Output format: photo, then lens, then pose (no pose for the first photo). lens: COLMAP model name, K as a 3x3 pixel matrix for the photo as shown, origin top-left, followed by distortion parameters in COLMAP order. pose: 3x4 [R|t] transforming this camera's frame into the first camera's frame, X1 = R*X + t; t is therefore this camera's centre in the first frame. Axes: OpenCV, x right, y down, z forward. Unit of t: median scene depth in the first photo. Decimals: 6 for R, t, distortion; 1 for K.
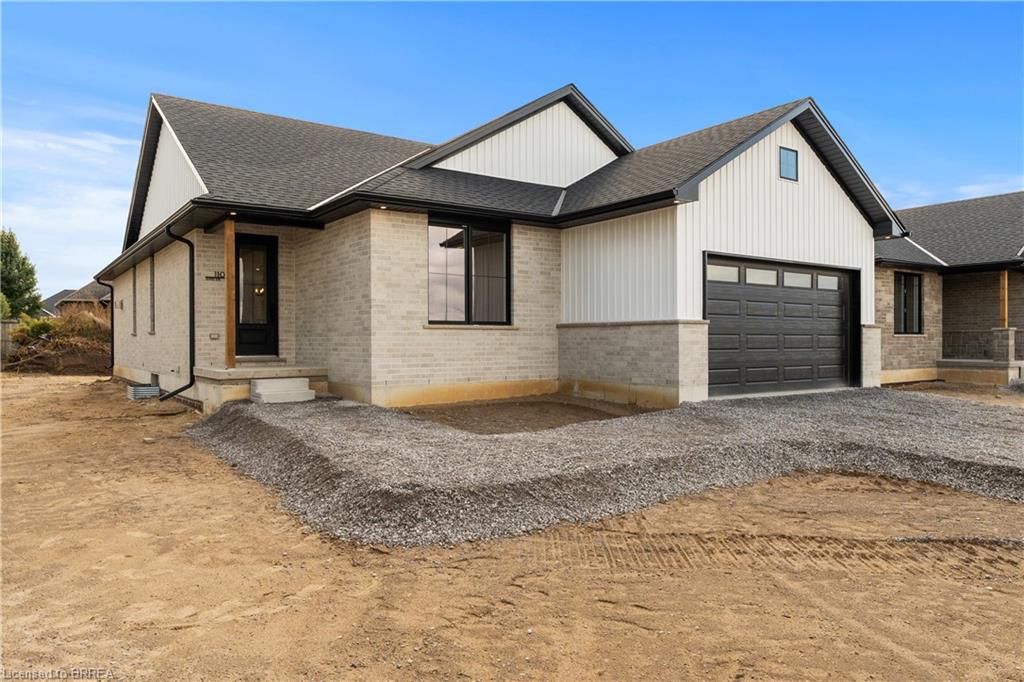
lens RADIAL K [[690.0, 0, 512.0], [0, 690.0, 341.0], [0, 0, 1]] dist [0.002153, 0.000121]
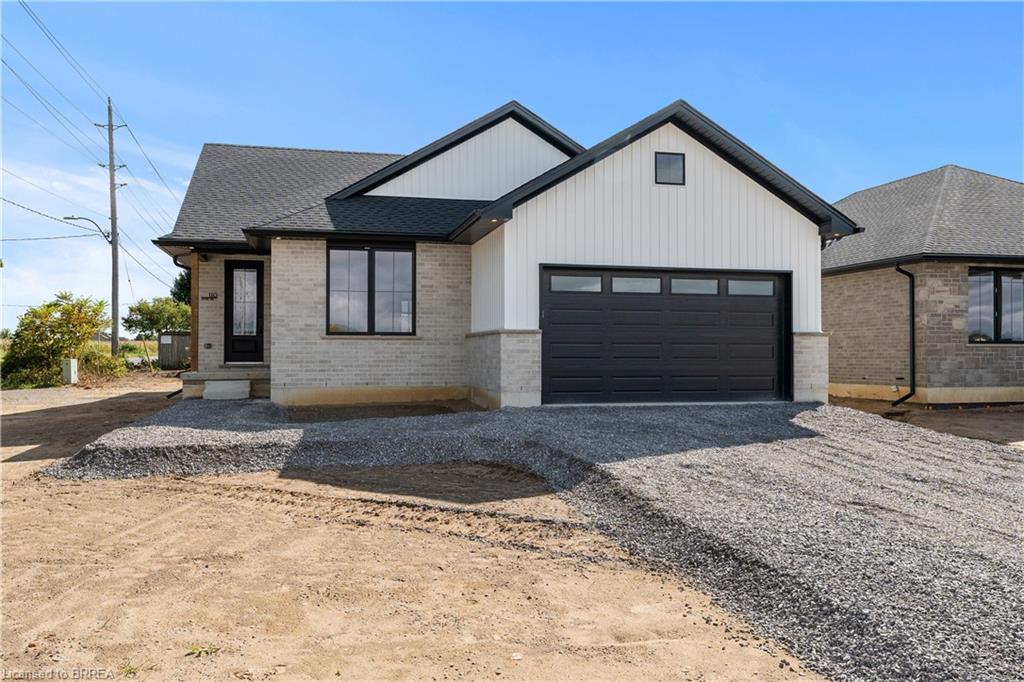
lens RADIAL K [[808.6, 0, 512.0], [0, 808.6, 341.0], [0, 0, 1]] dist [-0.001484, 0.000352]
pose [[0.931319, -0.002969, -0.364194, 0.623115], [-0.002520, 0.999890, -0.014596, 0.004414], [0.364197, 0.014512, 0.931209, -0.141877]]
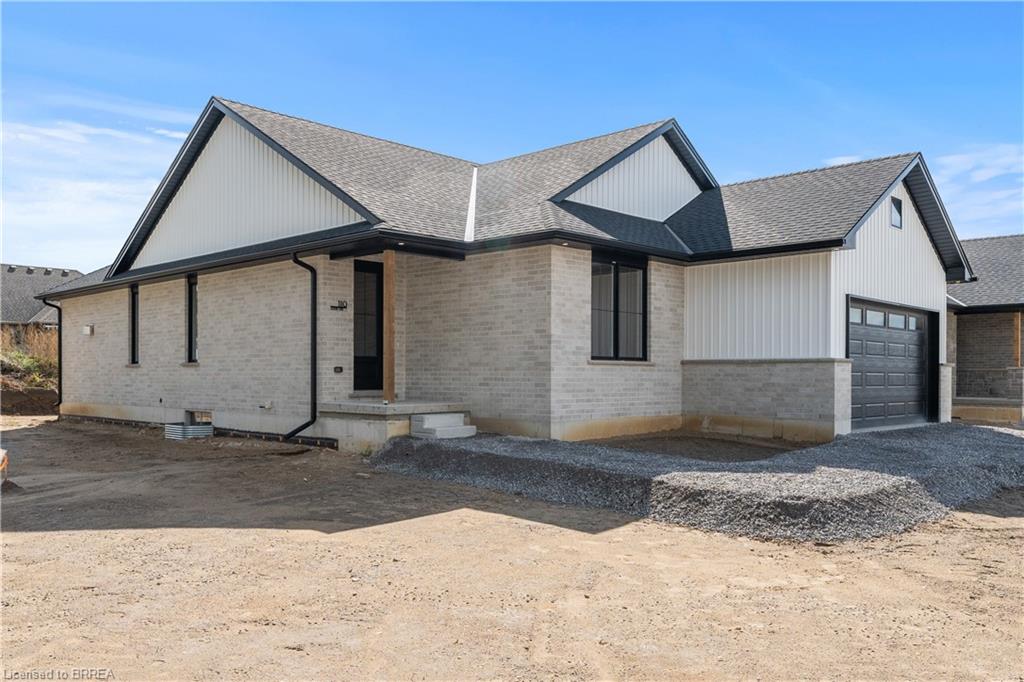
lens RADIAL K [[830.8, 0, 506.7], [0, 830.8, 373.3], [0, 0, 1]] dist [0.001951, -0.000670]
pose [[0.984036, 0.007411, 0.177817, -0.429227], [-0.006817, 0.999969, -0.003955, 0.001085], [-0.177841, 0.002679, 0.984056, -0.160866]]
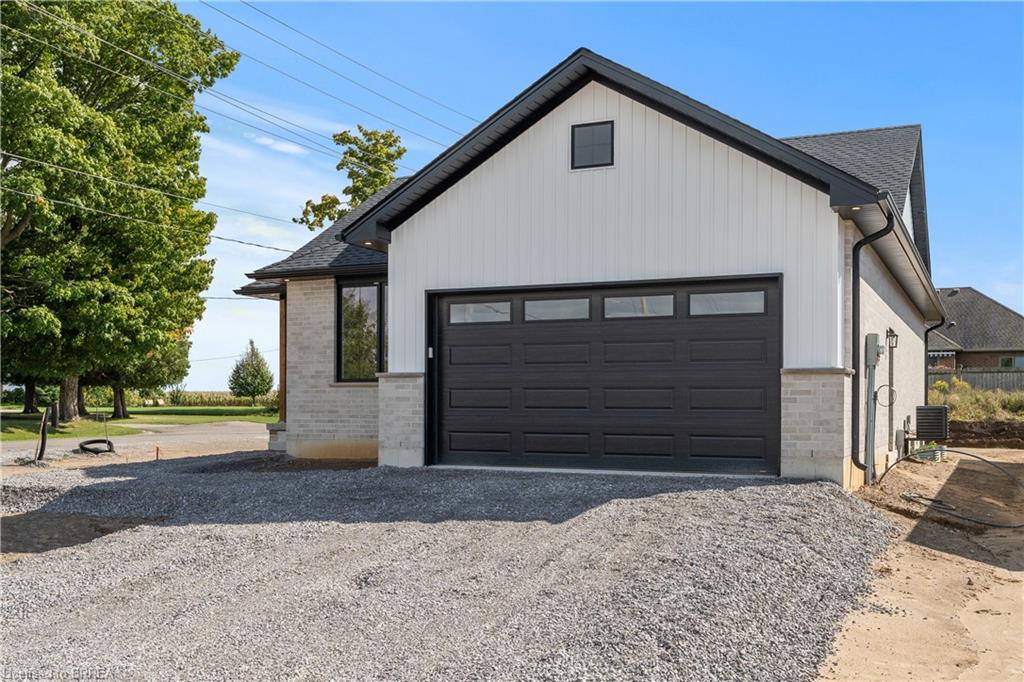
lens RADIAL K [[1043.1, 0, 512.0], [0, 1043.1, 396.2], [0, 0, 1]] dist [0.002924, 0.000860]
pose [[0.497363, -0.004406, -0.867531, 1.310862], [-0.003081, 0.999972, -0.006845, 0.006527], [0.867537, 0.006077, 0.497335, 0.415195]]
